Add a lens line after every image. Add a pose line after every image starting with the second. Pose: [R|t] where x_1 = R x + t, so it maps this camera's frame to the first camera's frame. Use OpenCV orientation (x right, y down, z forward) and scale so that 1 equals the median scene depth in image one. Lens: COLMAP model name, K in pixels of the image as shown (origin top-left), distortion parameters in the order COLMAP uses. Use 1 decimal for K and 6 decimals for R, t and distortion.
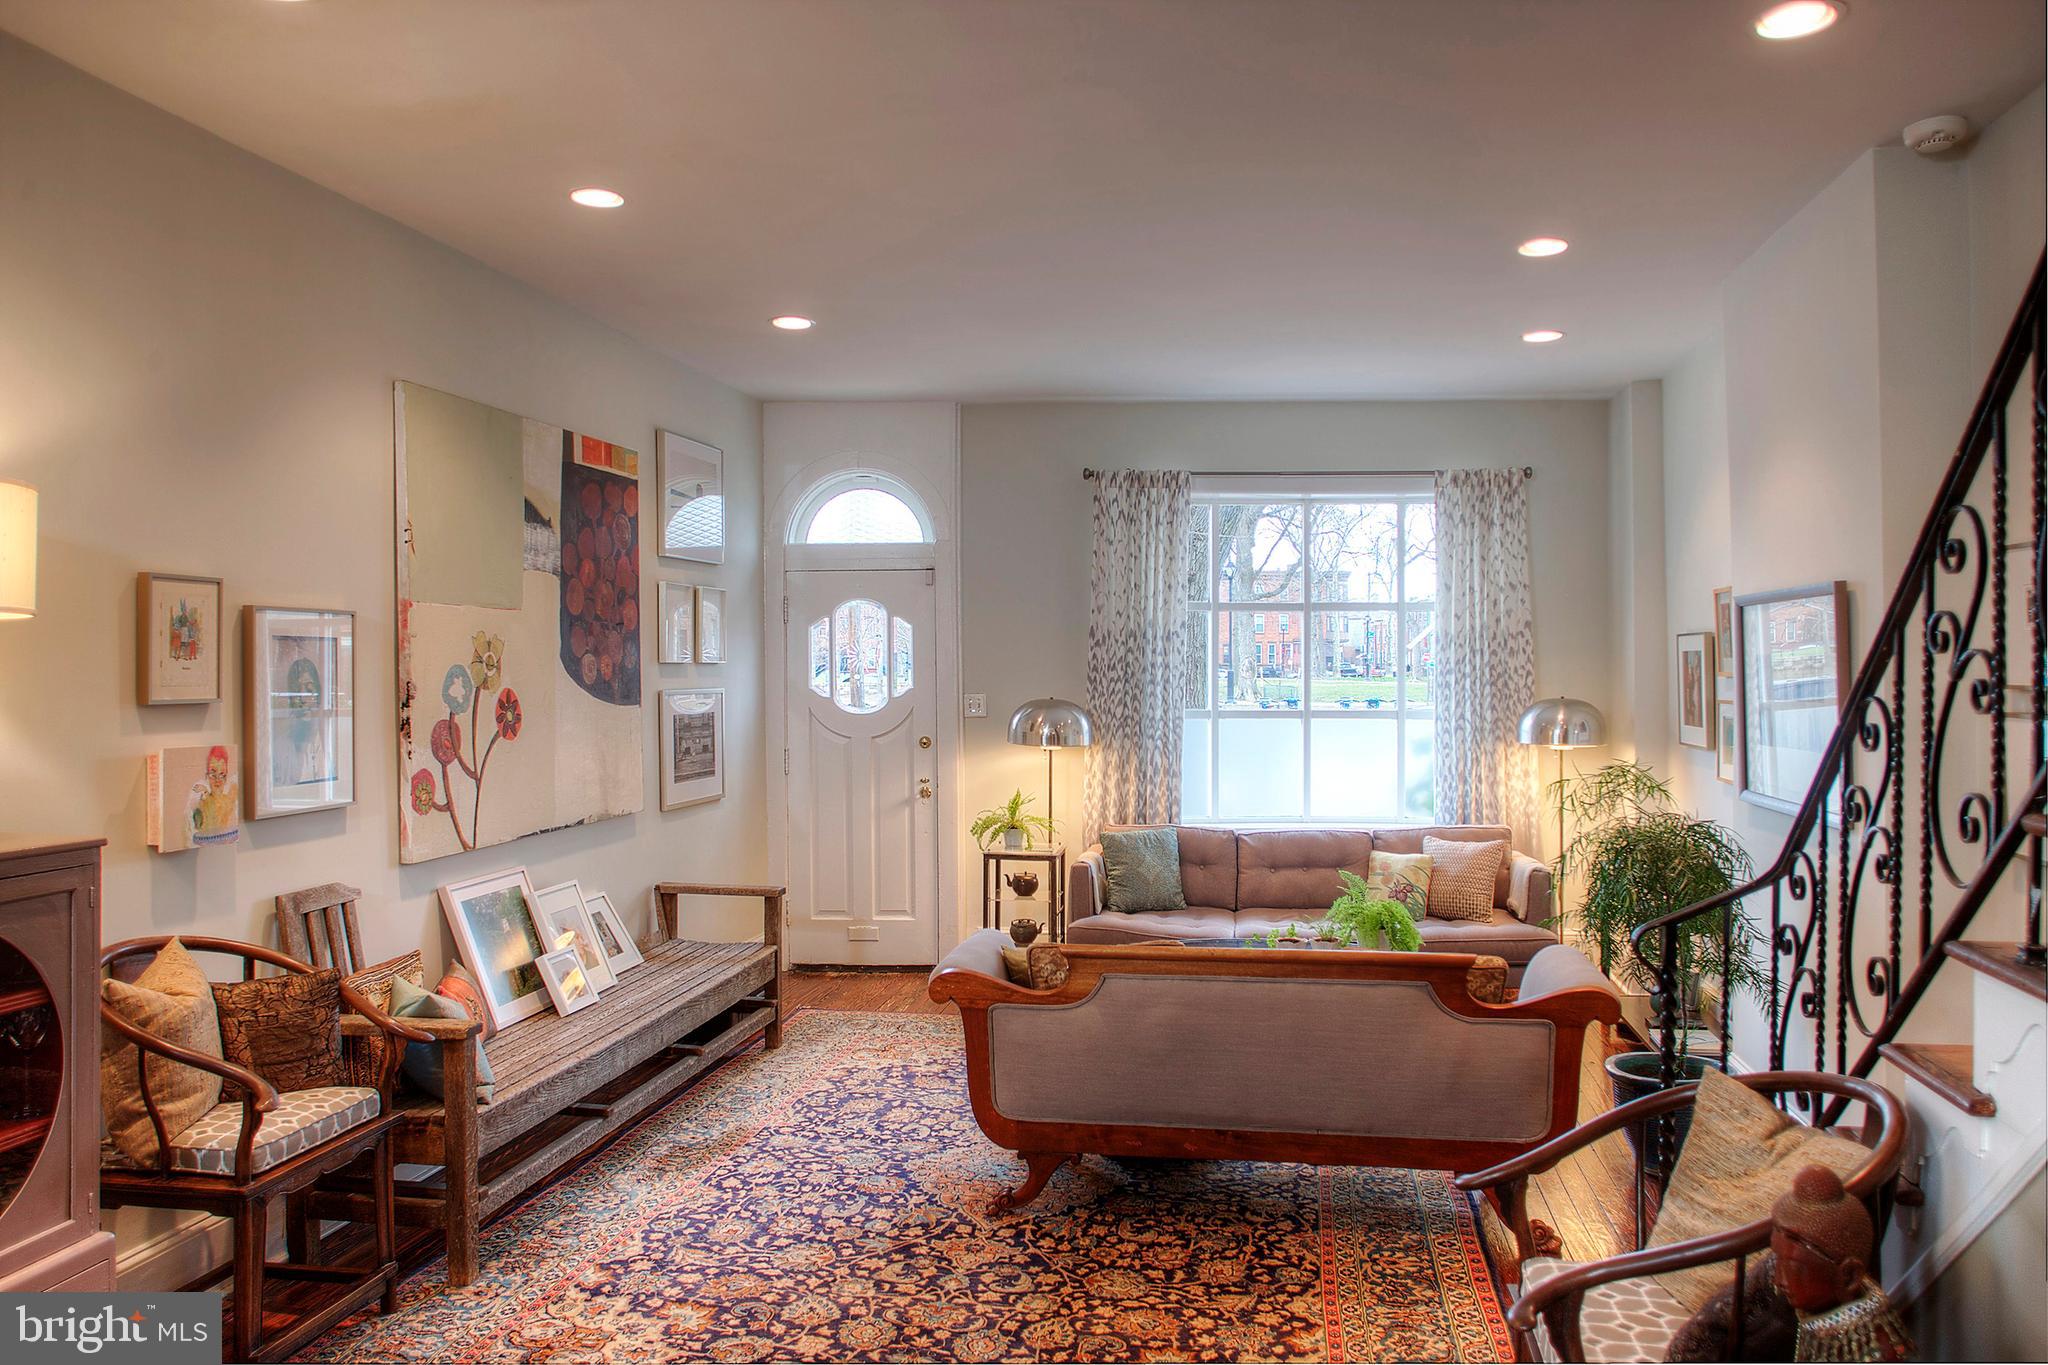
lens RADIAL K [[1400.6, 0, 1031.3], [0, 1400.6, 669.2], [0, 0, 1]] dist [-0.058874, 0.028861]
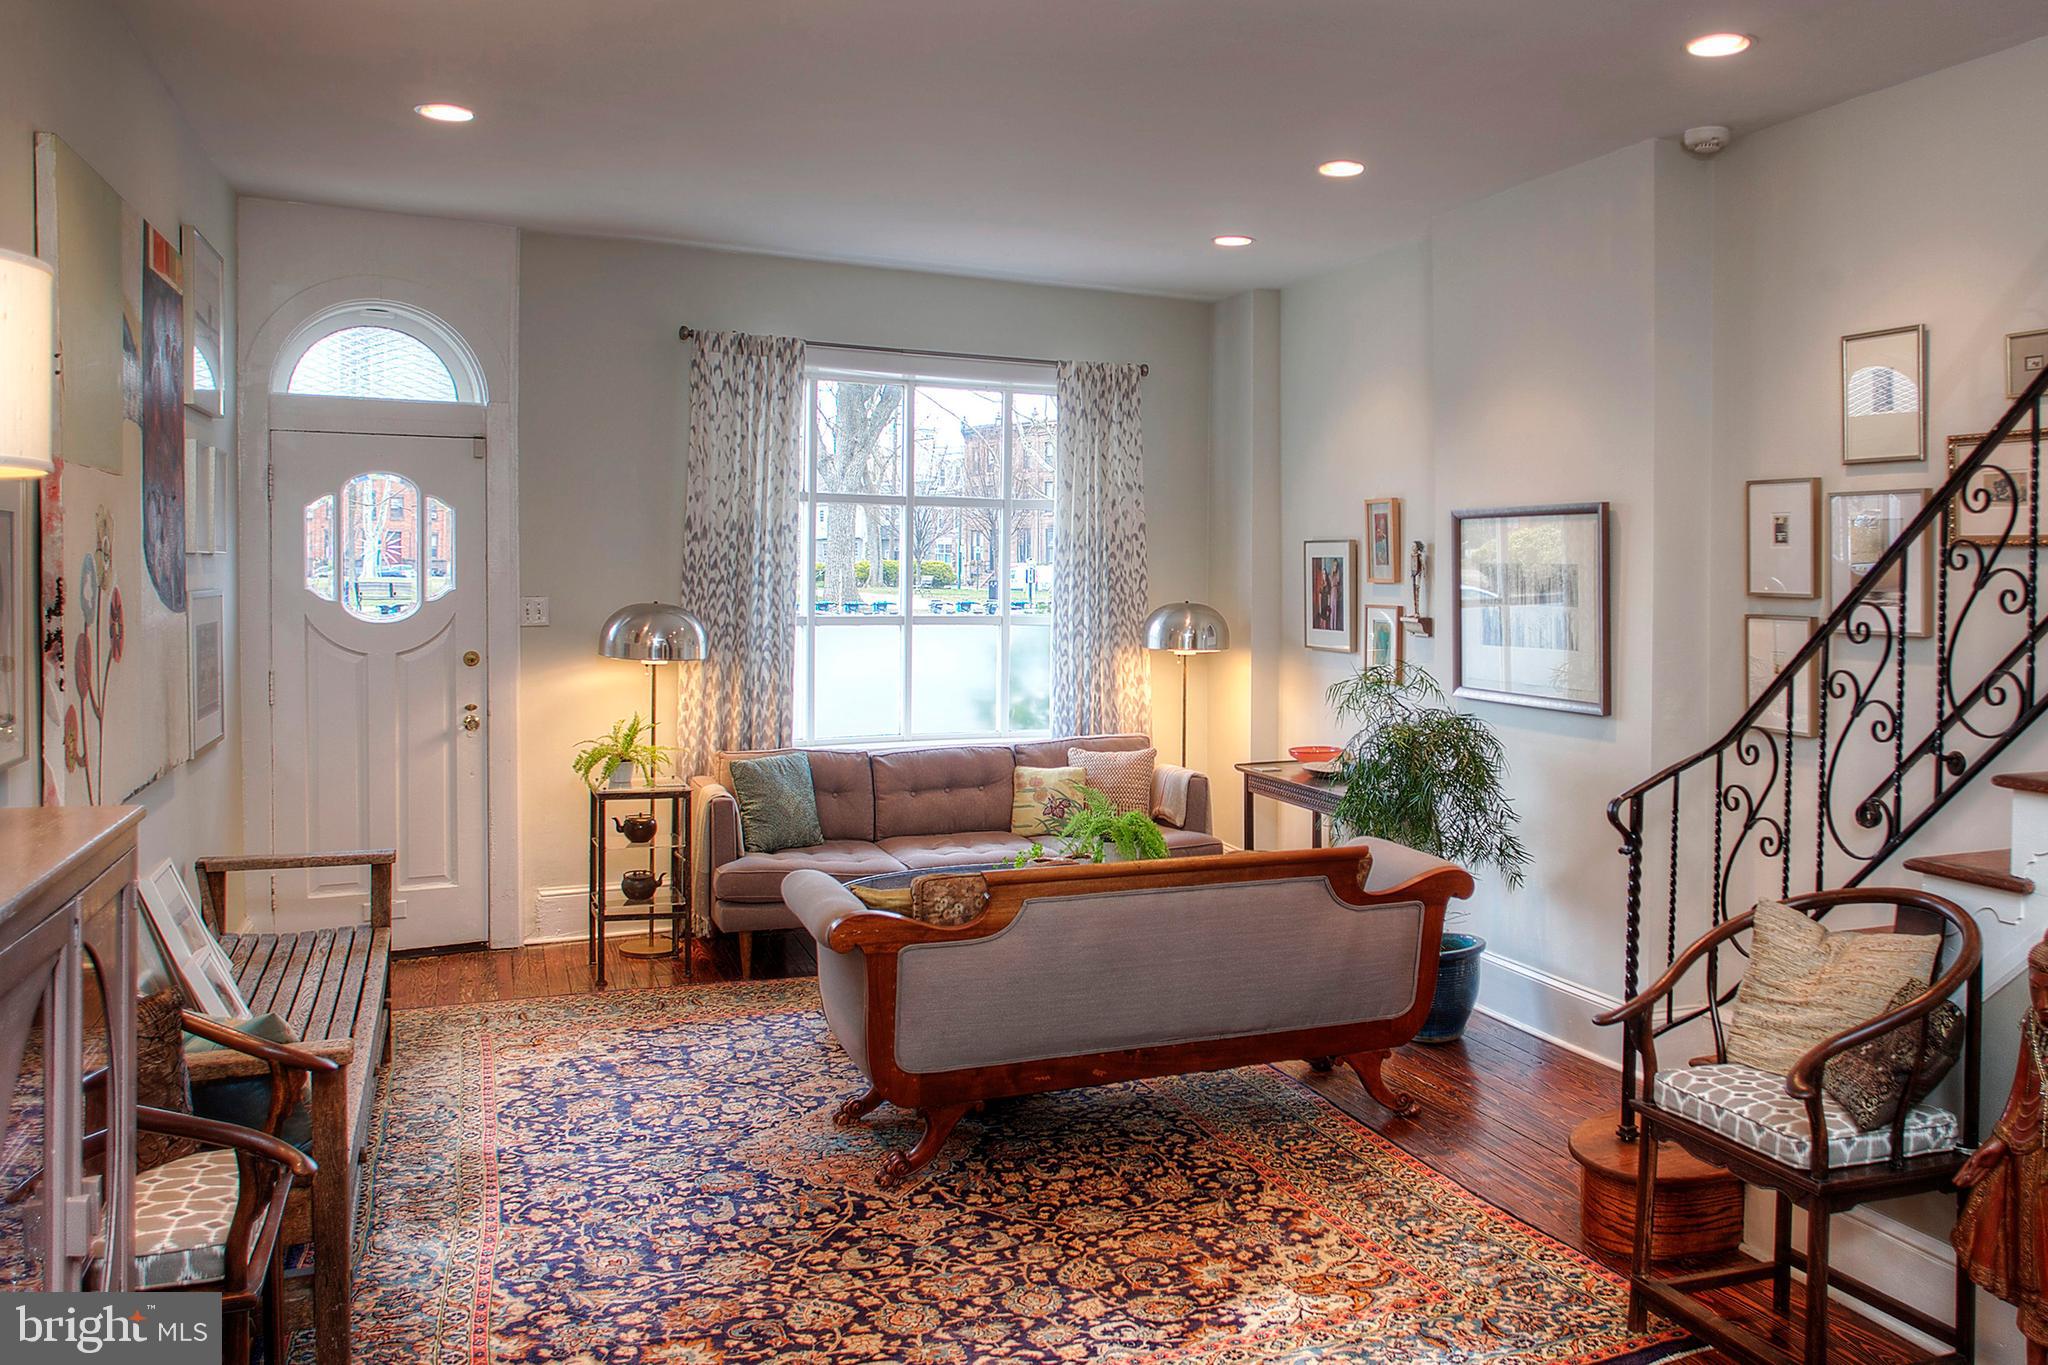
lens RADIAL K [[1685.2, 0, 1143.3], [0, 1685.2, 582.9], [0, 0, 1]] dist [-0.069851, 0.063708]
pose [[0.836207, 0.005980, 0.548381, -0.351853], [-0.011011, 0.999922, 0.005887, 0.000275], [-0.548303, -0.010961, 0.836208, 0.017614]]
